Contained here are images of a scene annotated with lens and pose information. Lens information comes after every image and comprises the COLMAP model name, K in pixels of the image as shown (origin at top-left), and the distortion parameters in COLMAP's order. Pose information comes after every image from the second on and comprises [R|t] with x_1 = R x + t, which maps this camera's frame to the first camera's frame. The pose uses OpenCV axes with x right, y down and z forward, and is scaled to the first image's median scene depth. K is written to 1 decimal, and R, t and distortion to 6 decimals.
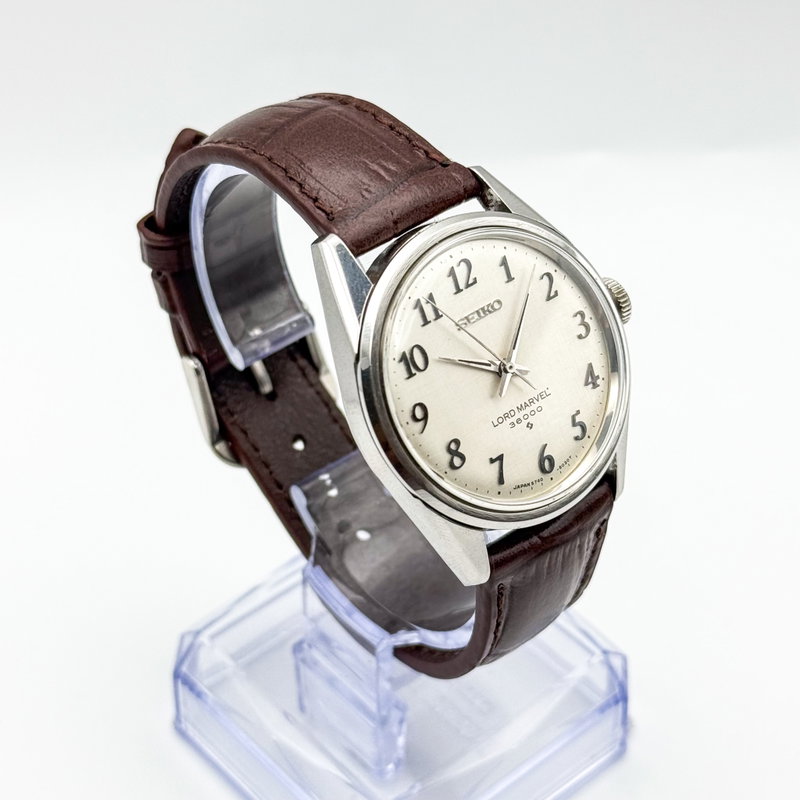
lens RADIAL K [[1614.5, 0, 400.0], [0, 1614.5, 400.0], [0, 0, 1]] dist [0.377484, 0.017651]
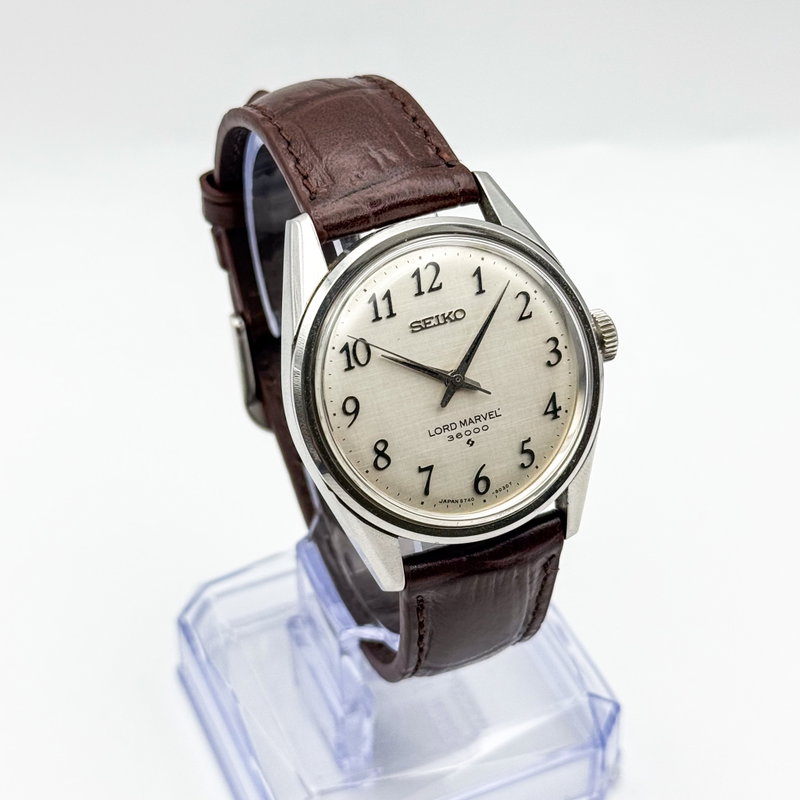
lens RADIAL K [[1614.5, 0, 400.0], [0, 1614.5, 400.0], [0, 0, 1]] dist [0.377484, 0.017651]
pose [[0.958115, 0.193779, -0.210867, 0.235437], [-0.191963, 0.980966, 0.029250, -0.029116], [0.212522, 0.012454, 0.977077, 0.040471]]
